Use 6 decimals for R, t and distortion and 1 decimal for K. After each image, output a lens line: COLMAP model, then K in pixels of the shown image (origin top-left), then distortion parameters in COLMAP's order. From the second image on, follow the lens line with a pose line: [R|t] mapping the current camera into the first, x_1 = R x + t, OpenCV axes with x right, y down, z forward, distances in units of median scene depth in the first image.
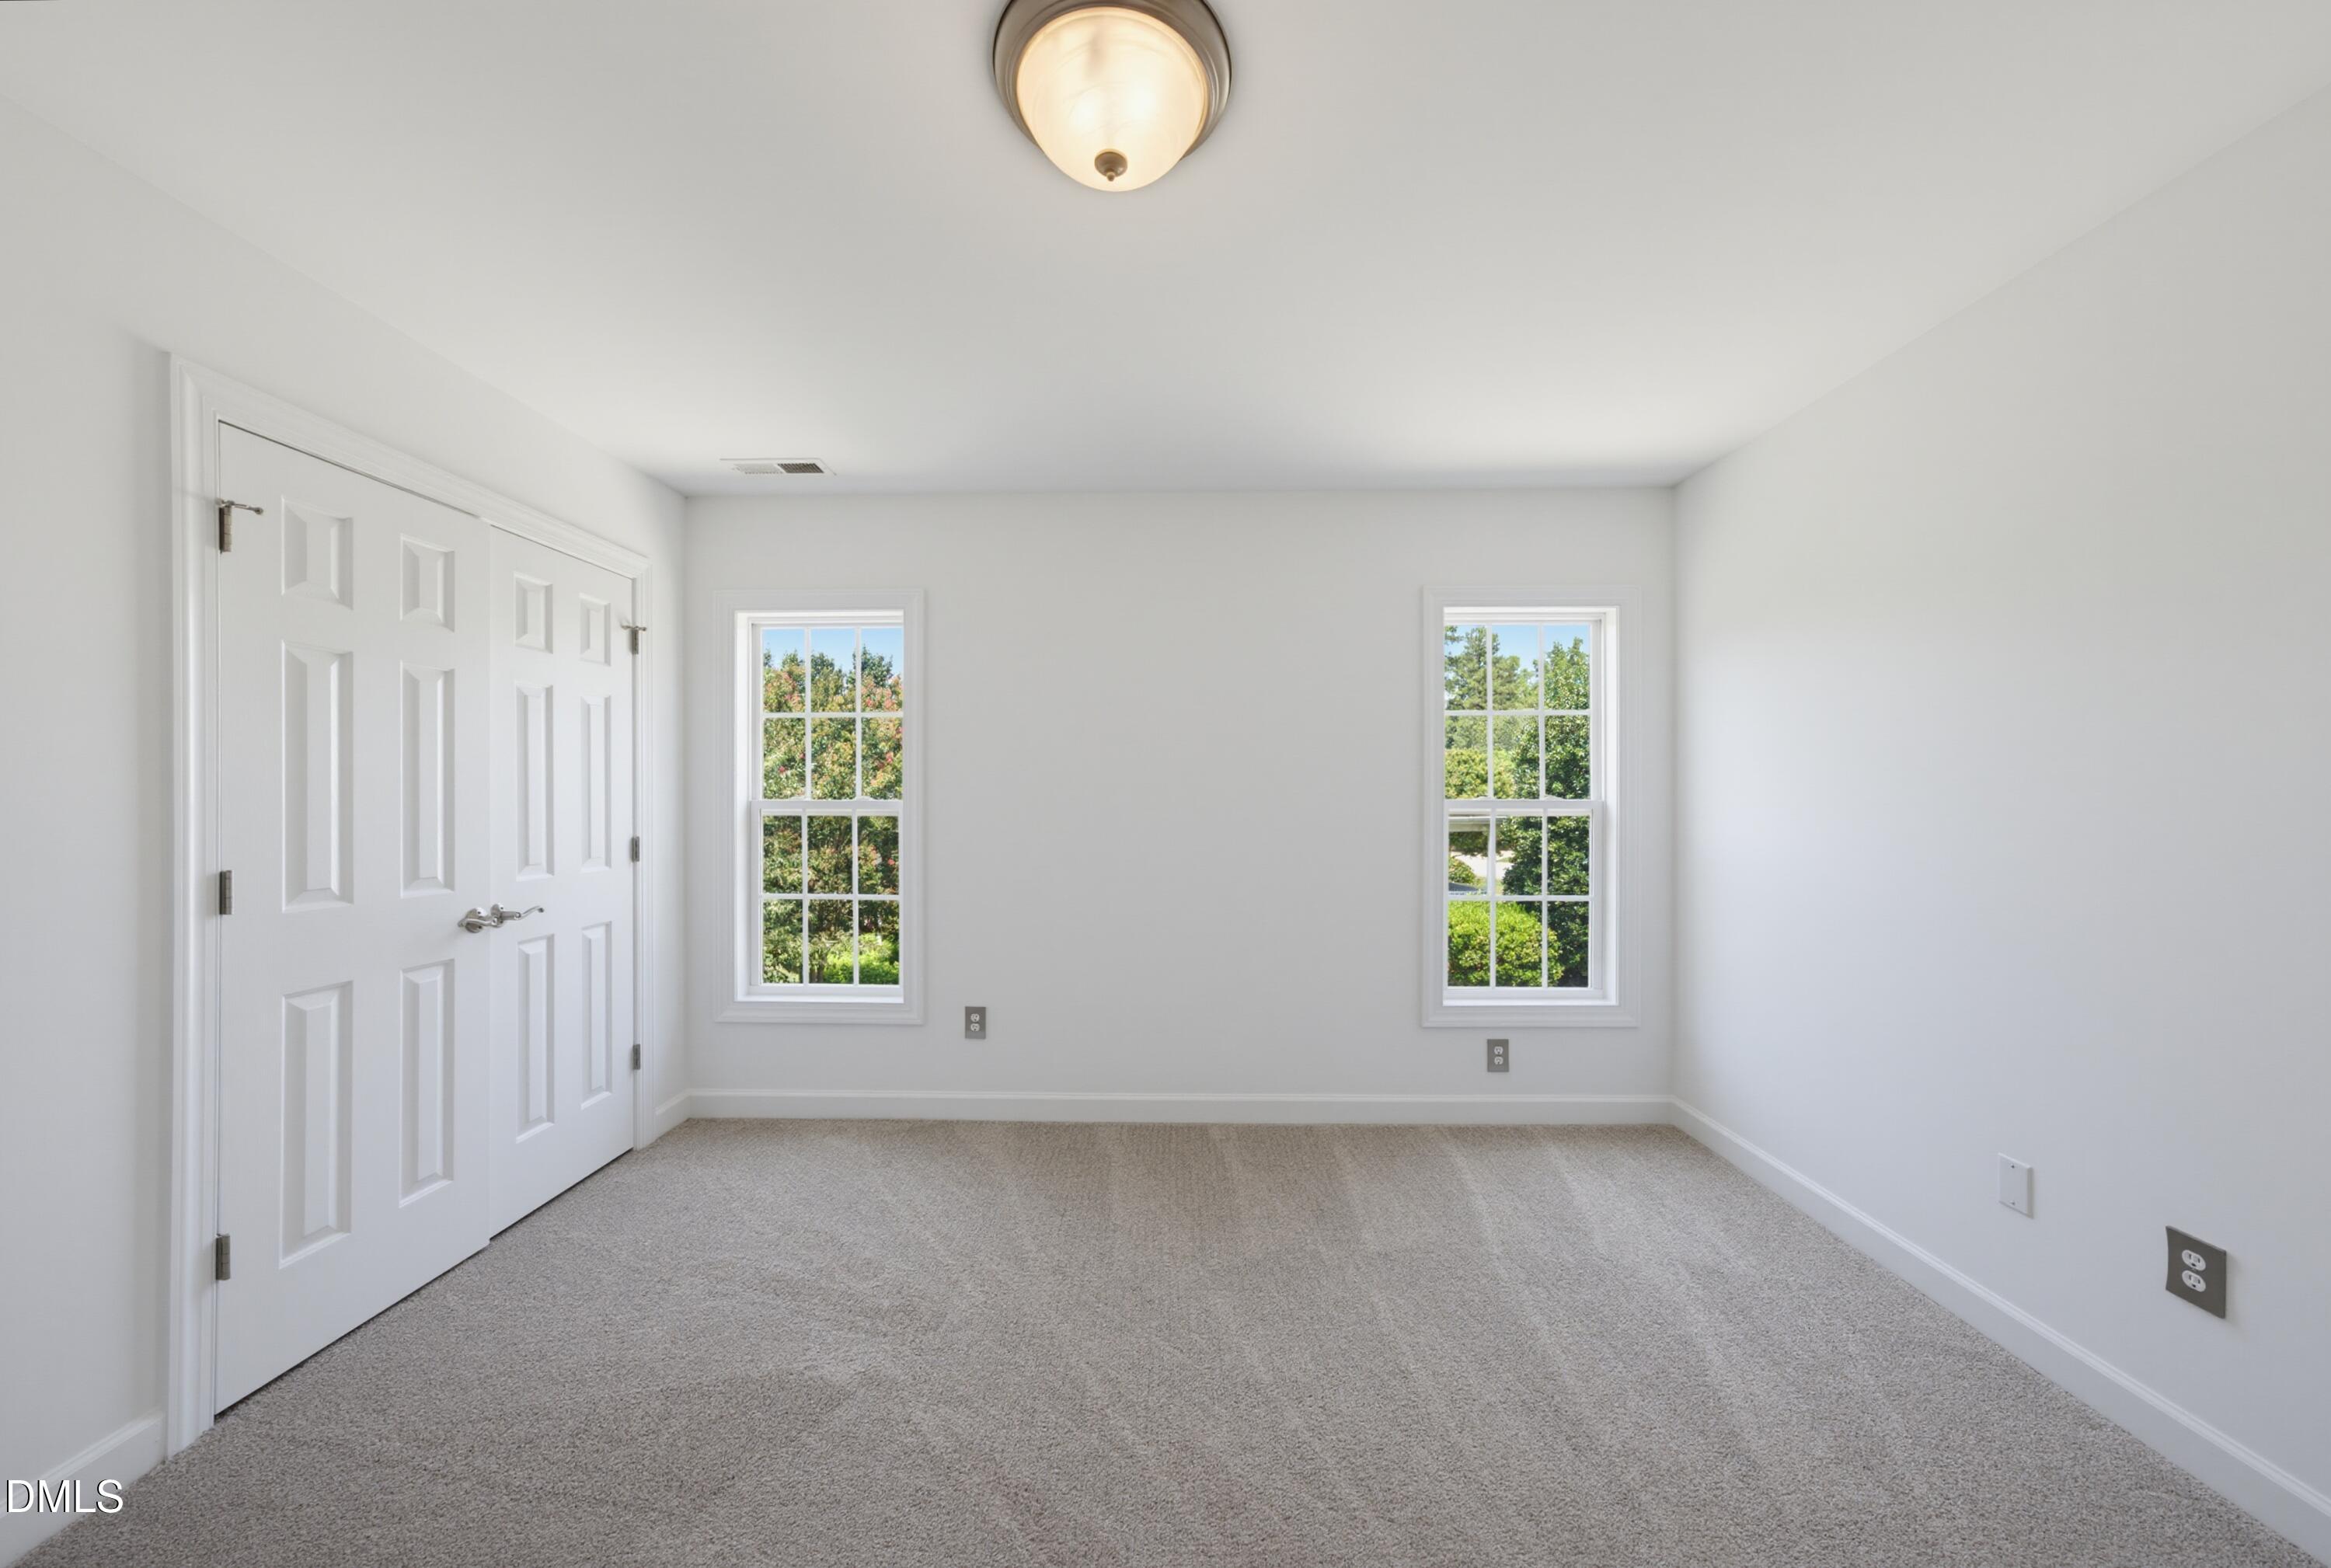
lens RADIAL K [[782.2, 0, 1181.7], [0, 782.2, 782.9], [0, 0, 1]] dist [0.003977, 0.003192]
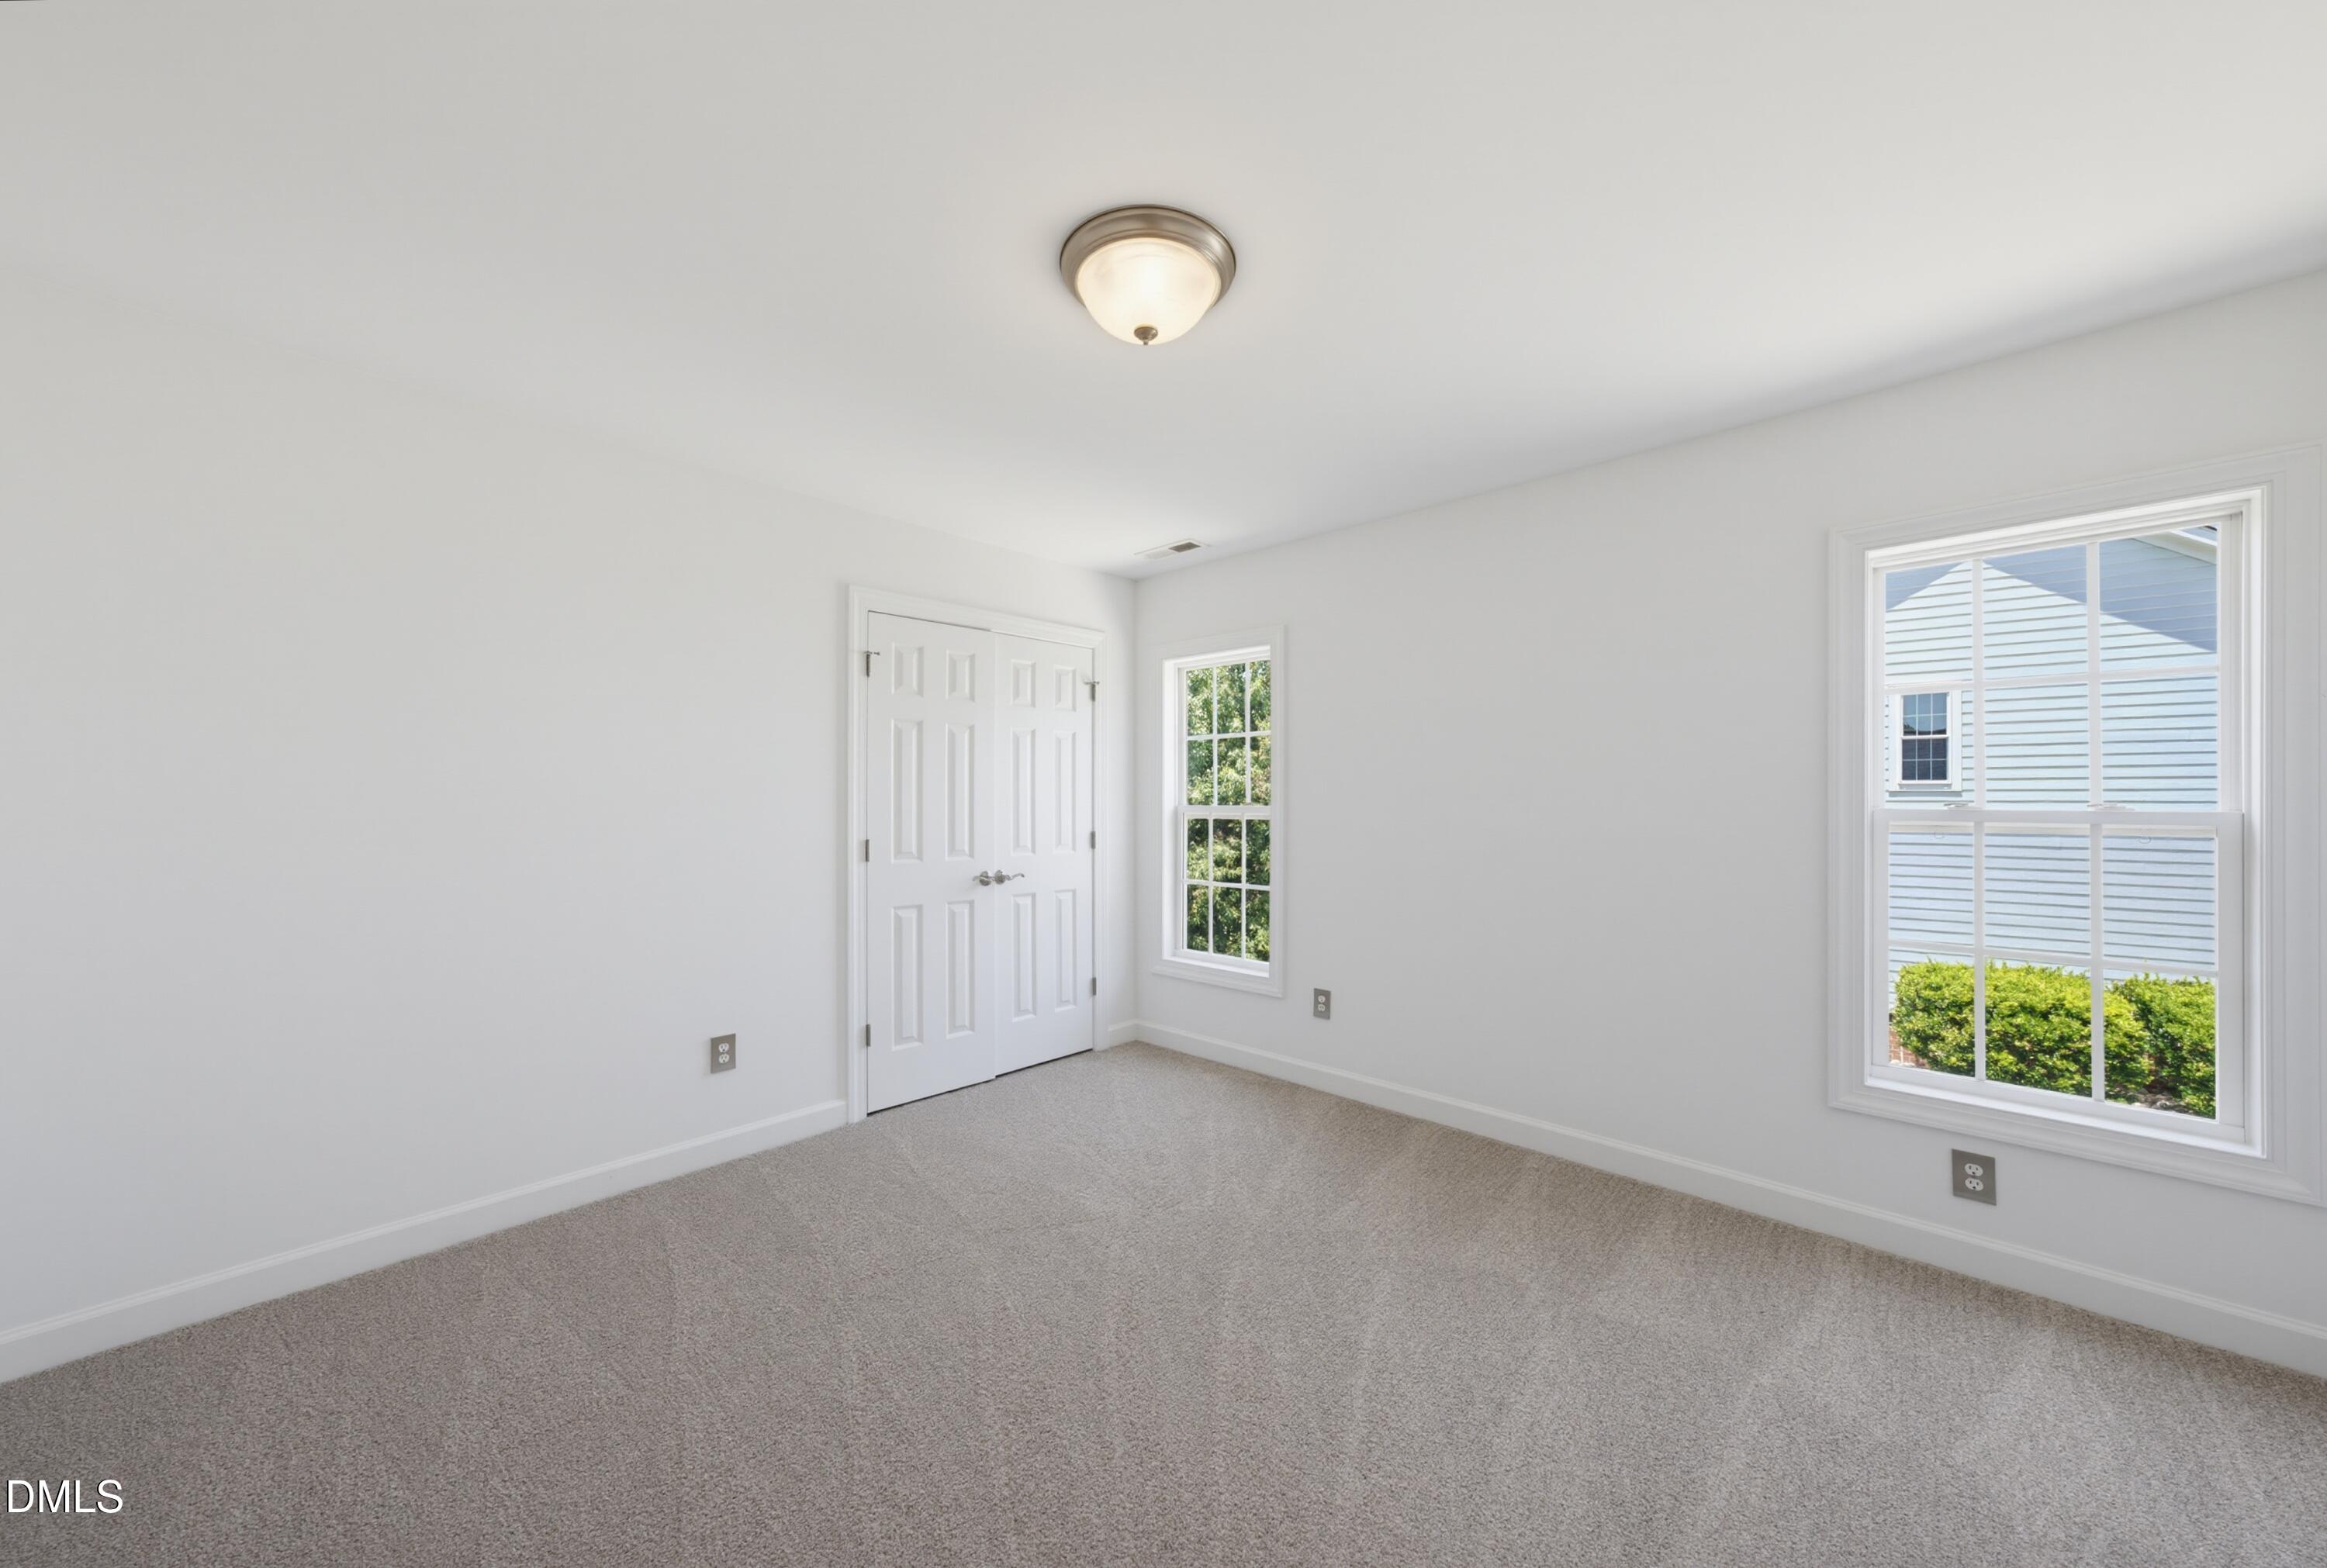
lens RADIAL K [[780.8, 0, 1151.6], [0, 780.8, 788.5], [0, 0, 1]] dist [0.003977, 0.003192]
pose [[0.759955, -0.009776, -0.649902, 0.320589], [0.009083, 0.999949, -0.004421, -0.000512], [0.649912, -0.002543, 0.760005, -0.006880]]
